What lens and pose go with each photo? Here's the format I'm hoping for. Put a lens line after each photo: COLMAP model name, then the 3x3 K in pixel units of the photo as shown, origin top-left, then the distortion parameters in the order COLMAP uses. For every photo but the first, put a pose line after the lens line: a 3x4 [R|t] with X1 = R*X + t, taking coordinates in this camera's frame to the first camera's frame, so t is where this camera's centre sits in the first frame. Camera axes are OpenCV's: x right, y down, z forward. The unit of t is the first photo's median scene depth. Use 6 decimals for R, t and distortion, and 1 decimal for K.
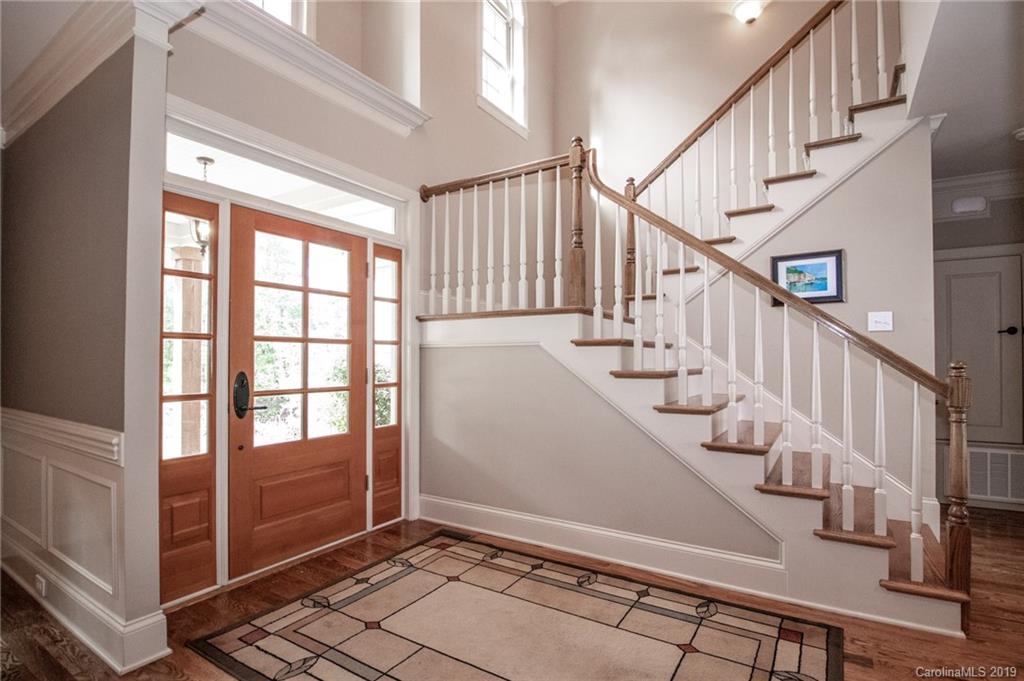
lens RADIAL K [[482.0, 0, 527.0], [0, 482.0, 352.8], [0, 0, 1]] dist [-0.000972, -0.002438]
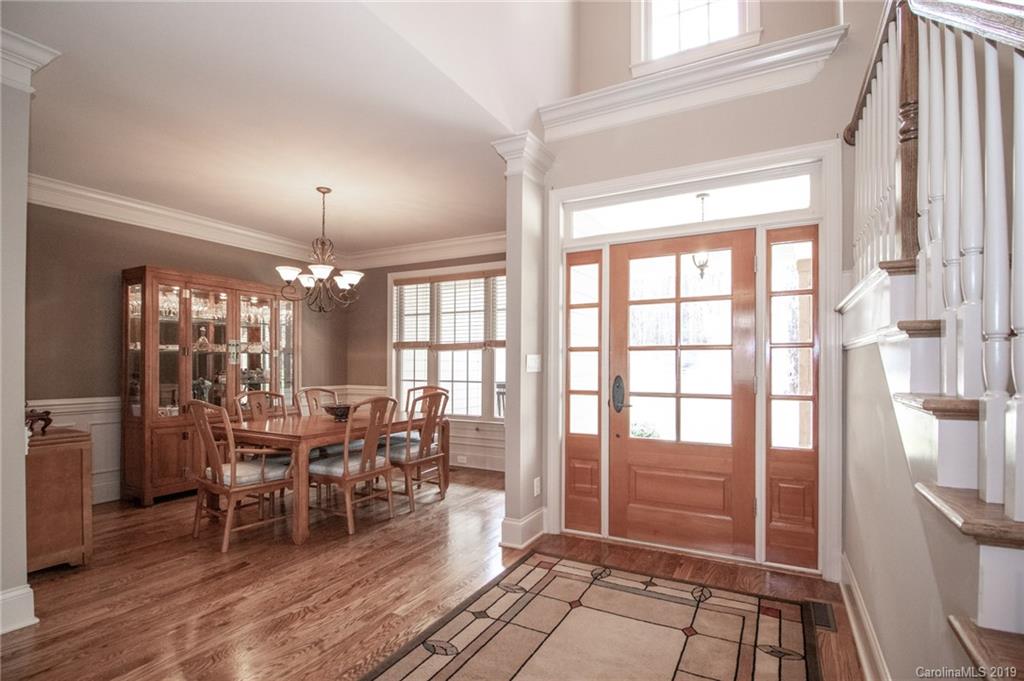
lens RADIAL K [[482.0, 0, 530.5], [0, 482.0, 363.0], [0, 0, 1]] dist [-0.000972, -0.002438]
pose [[0.099132, -0.005201, -0.995061, 0.600546], [0.011344, 0.999927, -0.004096, 0.008471], [0.995010, -0.010882, 0.099184, 0.607625]]
